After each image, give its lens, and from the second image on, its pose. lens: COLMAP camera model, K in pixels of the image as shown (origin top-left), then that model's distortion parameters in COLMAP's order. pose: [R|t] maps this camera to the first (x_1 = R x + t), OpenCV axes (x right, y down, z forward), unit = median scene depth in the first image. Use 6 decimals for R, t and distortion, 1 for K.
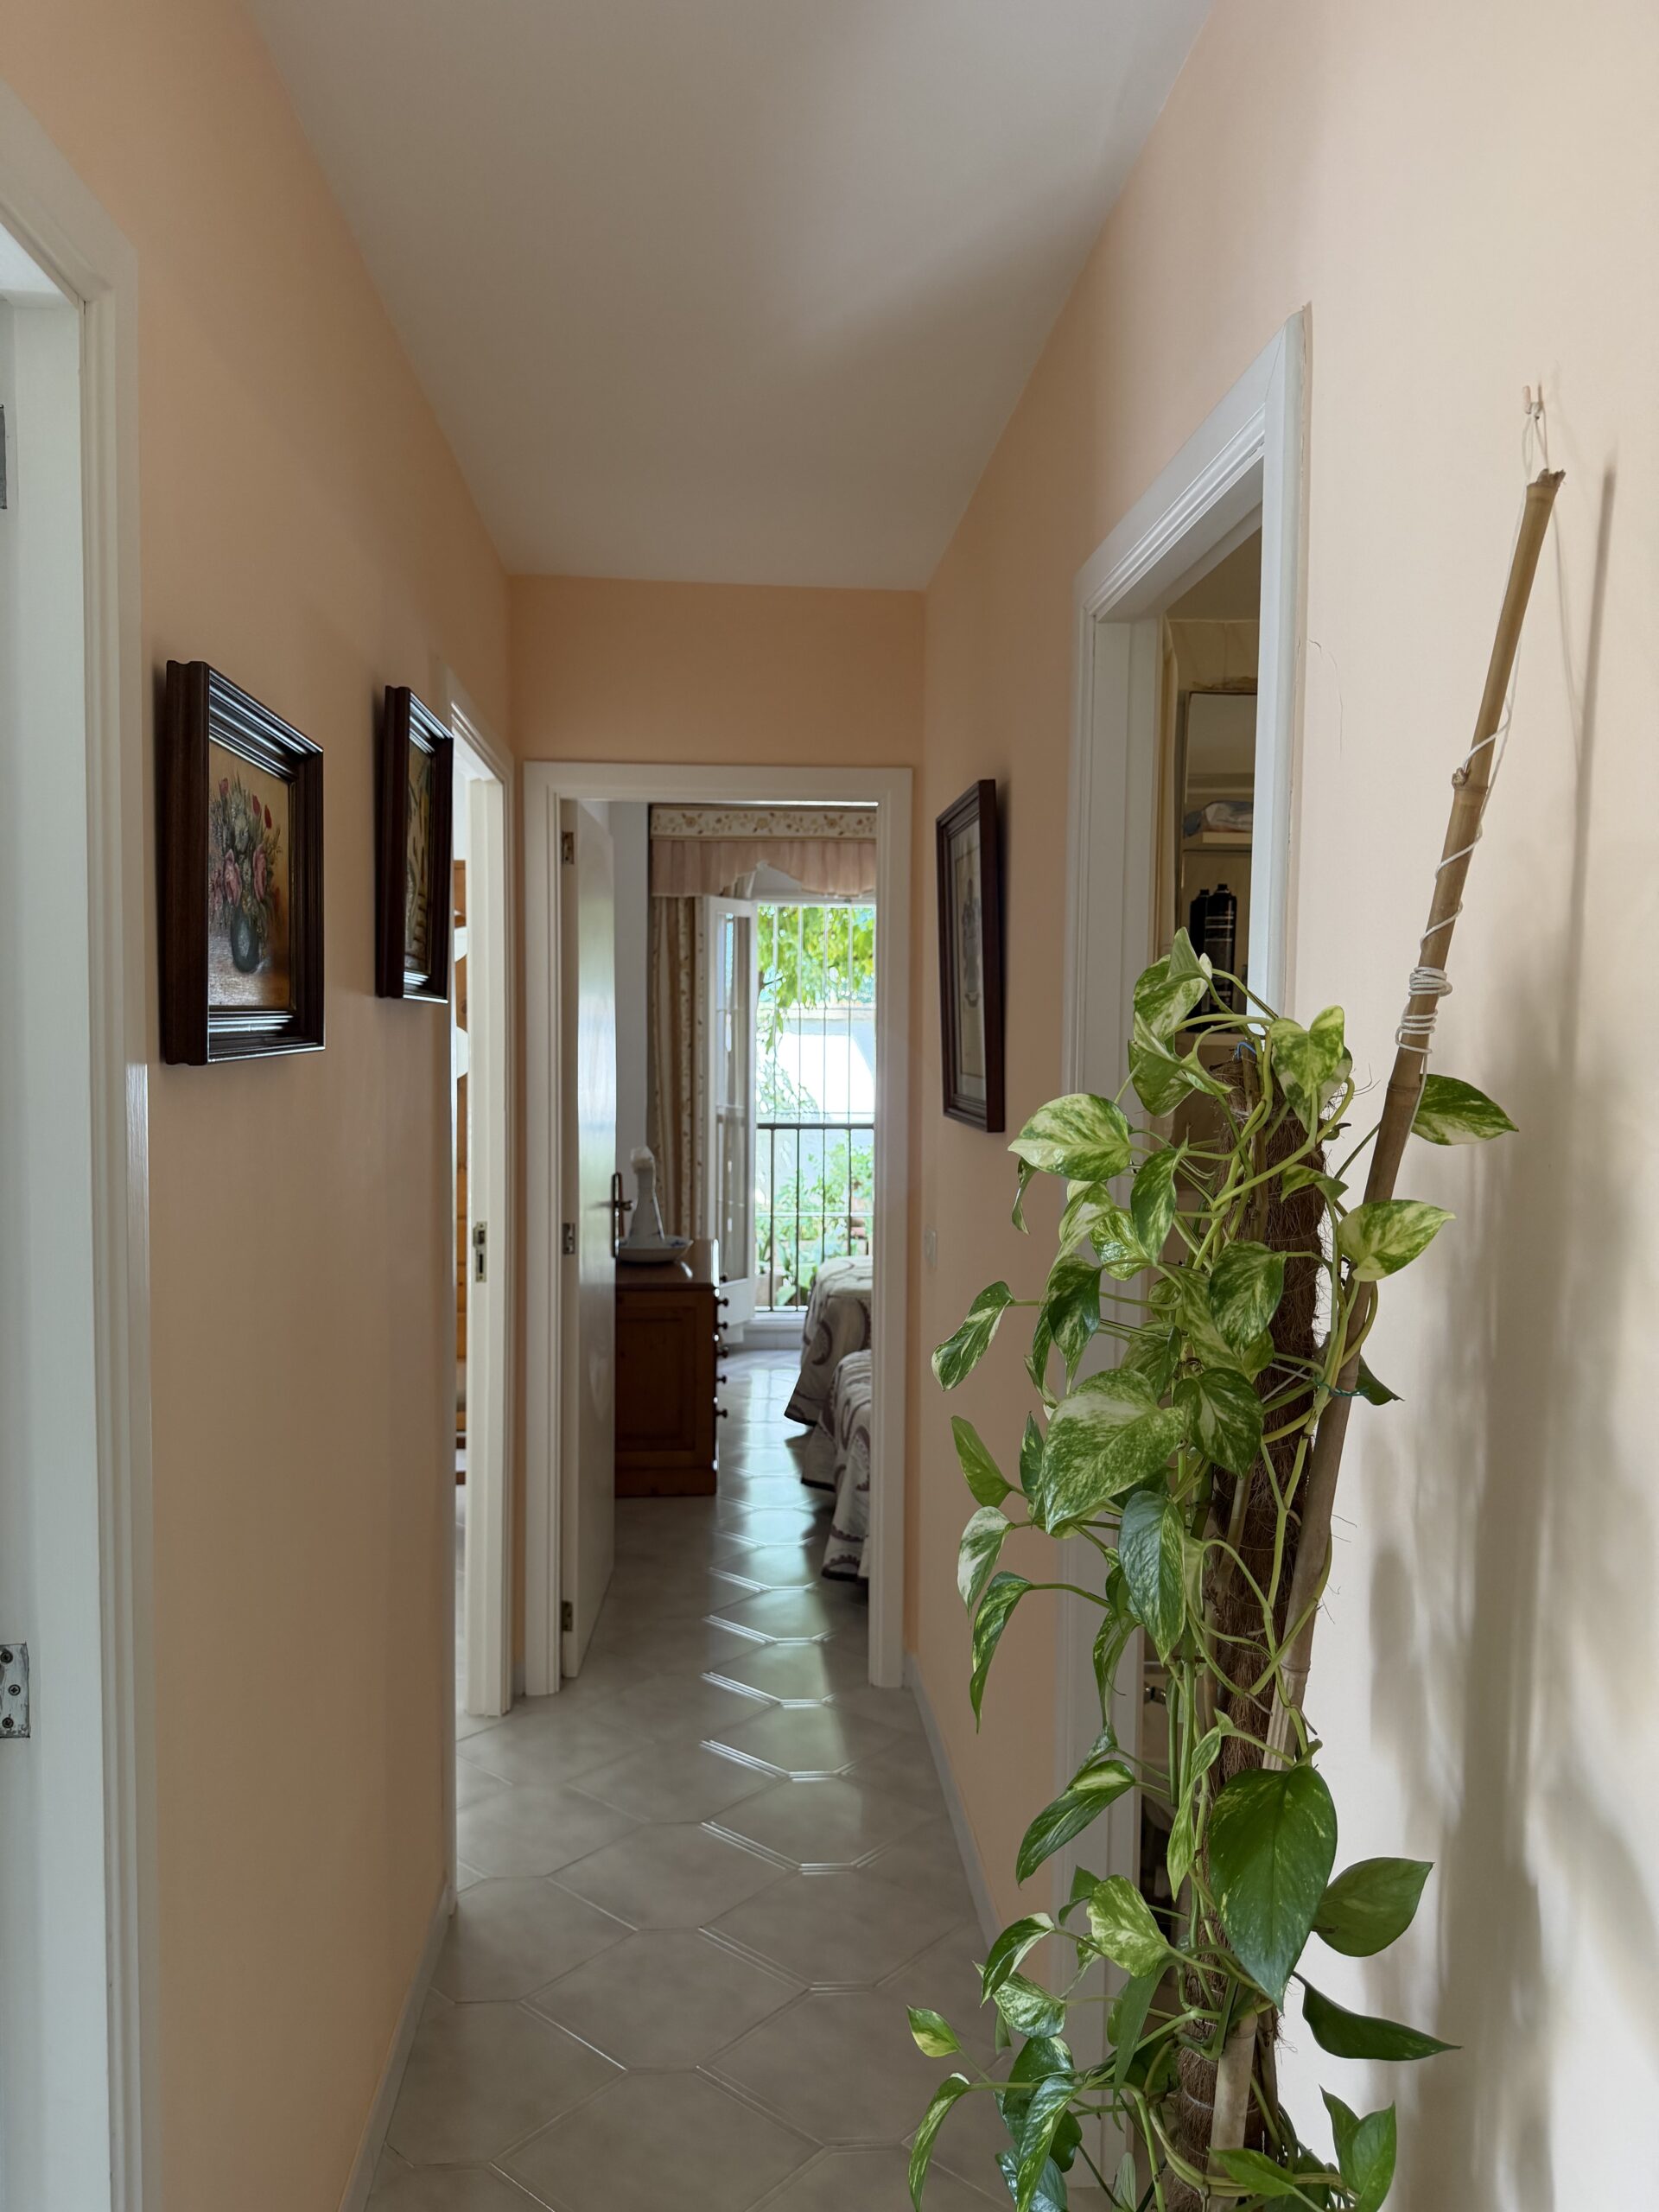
lens RADIAL K [[1562.3, 0, 828.3], [0, 1562.3, 1105.9], [0, 0, 1]] dist [0.023618, -0.037520]
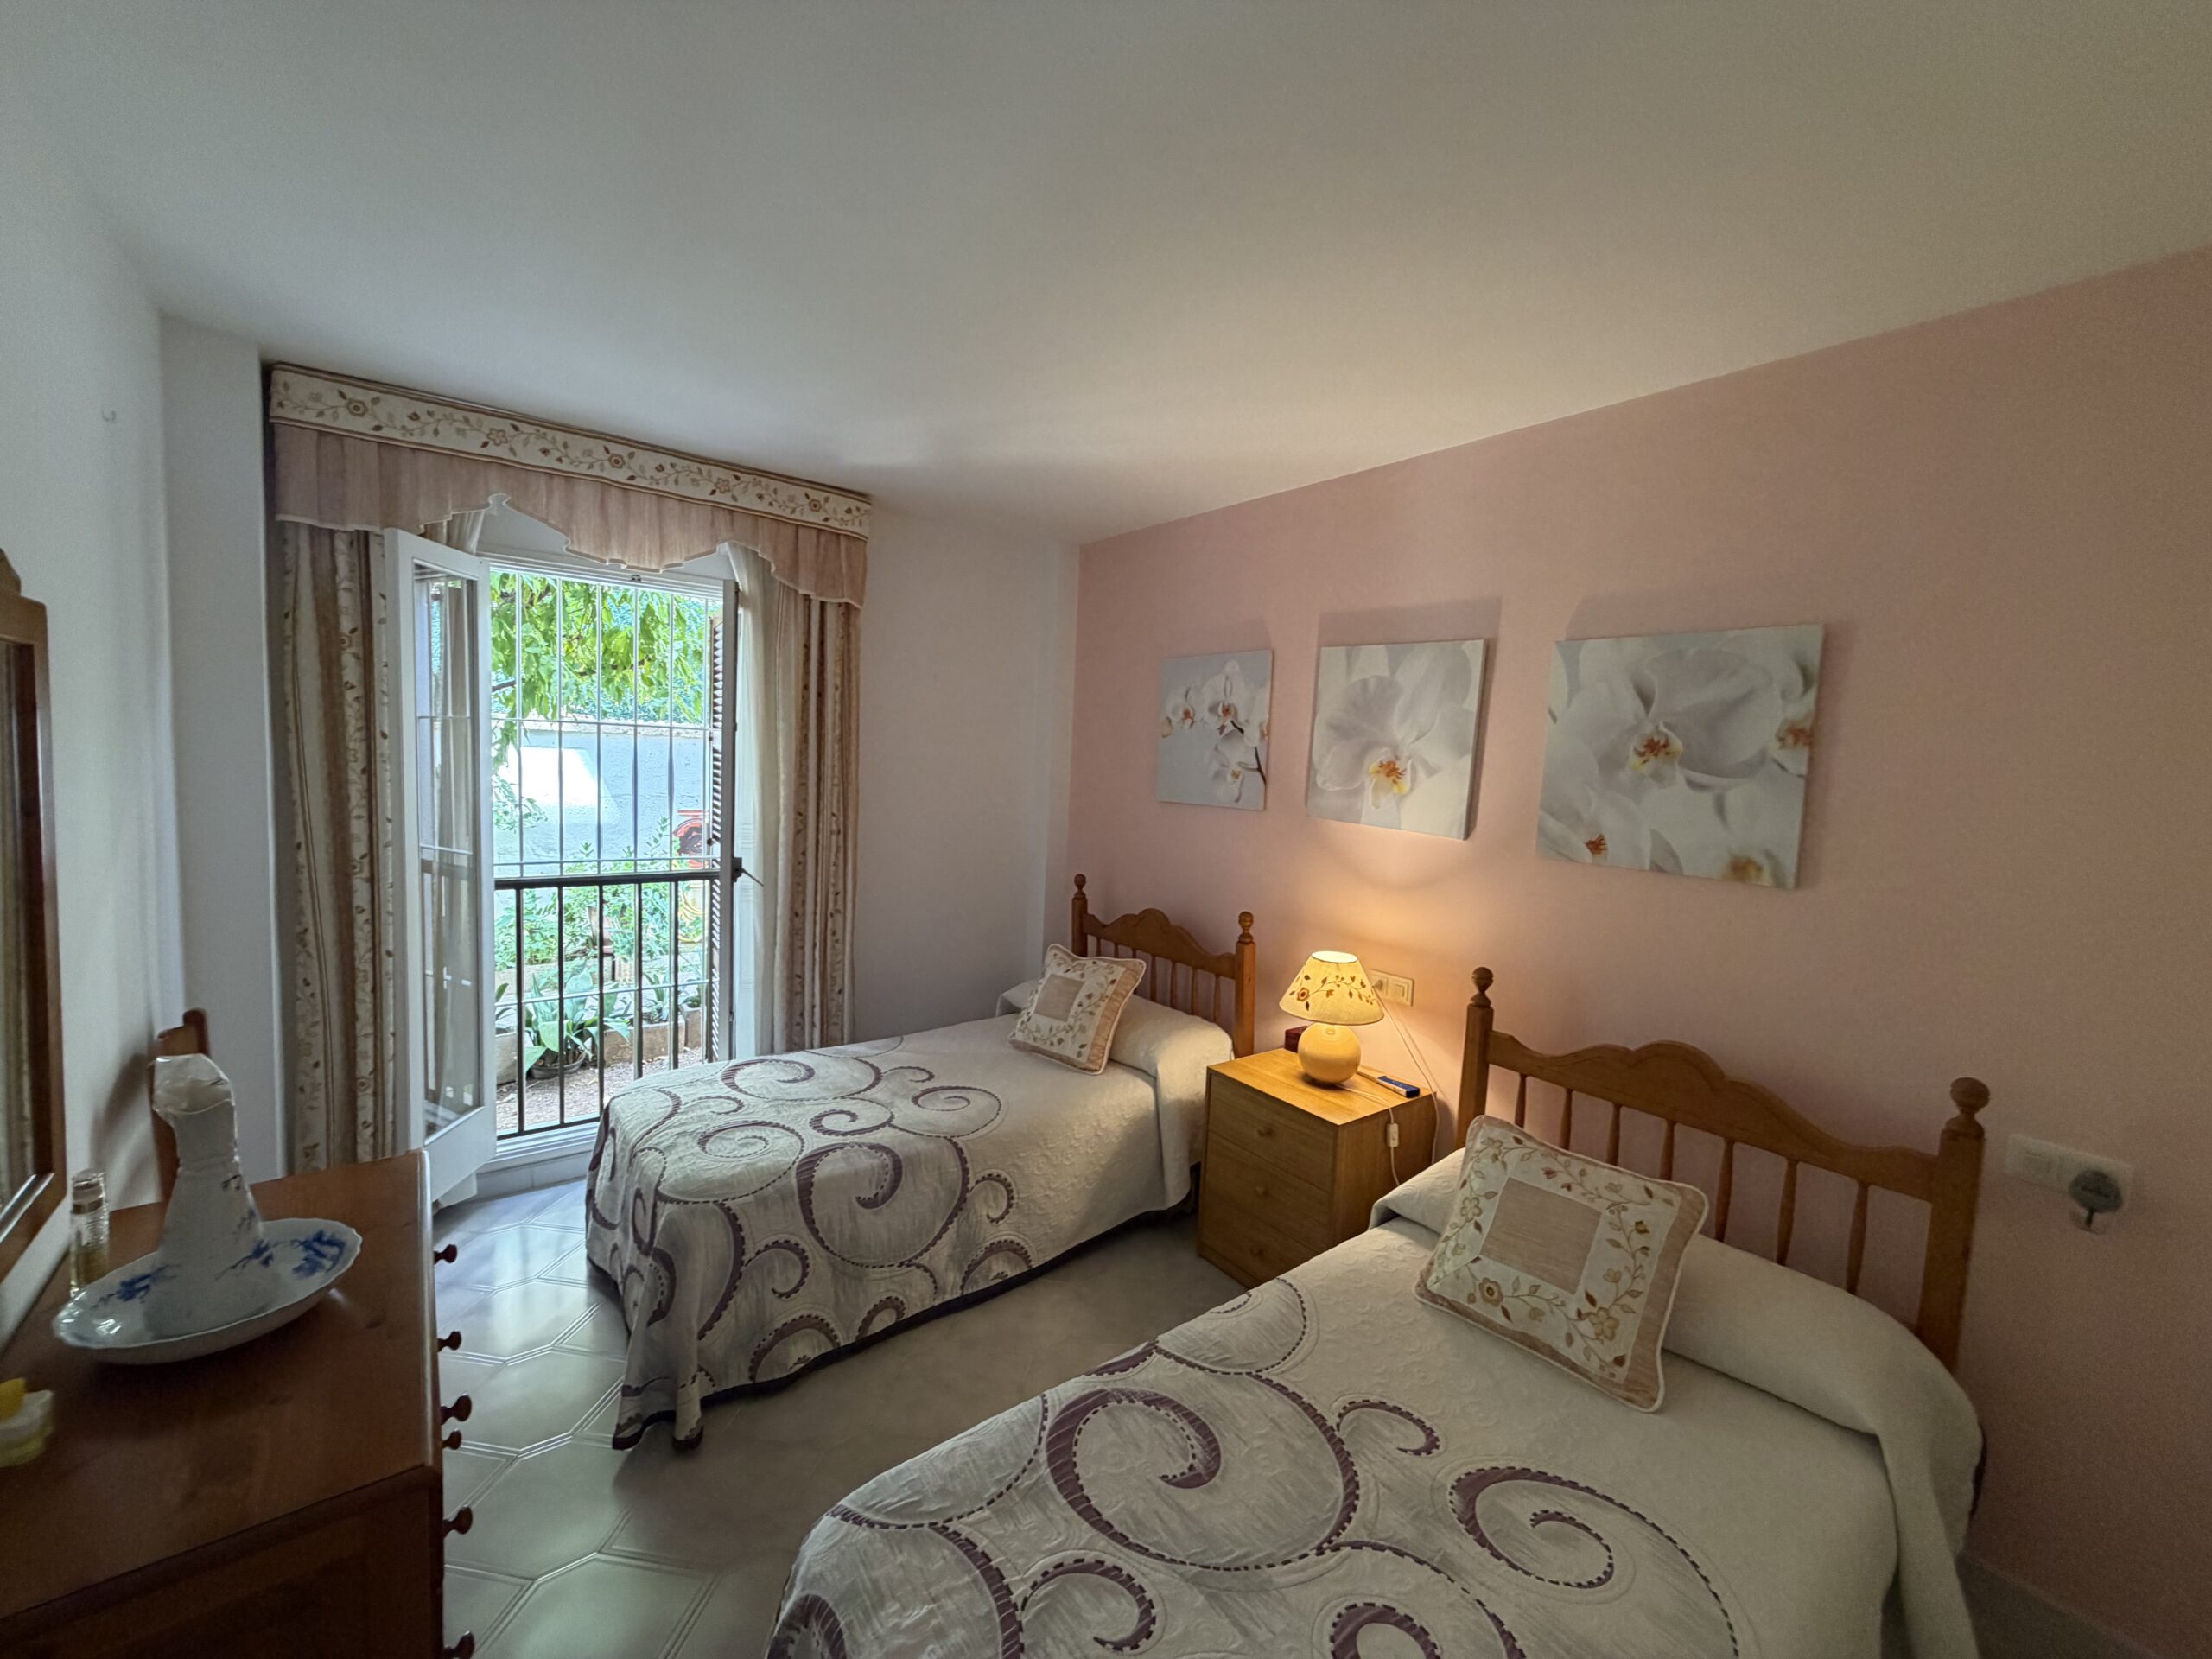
lens RADIAL K [[882.5, 0, 1099.6], [0, 882.5, 830.7], [0, 0, 1]] dist [0.000563, 0.000002]
pose [[0.835393, -0.015522, 0.549434, -0.036931], [-0.011217, 0.998912, 0.045275, -0.034124], [-0.549539, -0.043986, 0.834309, 0.536871]]
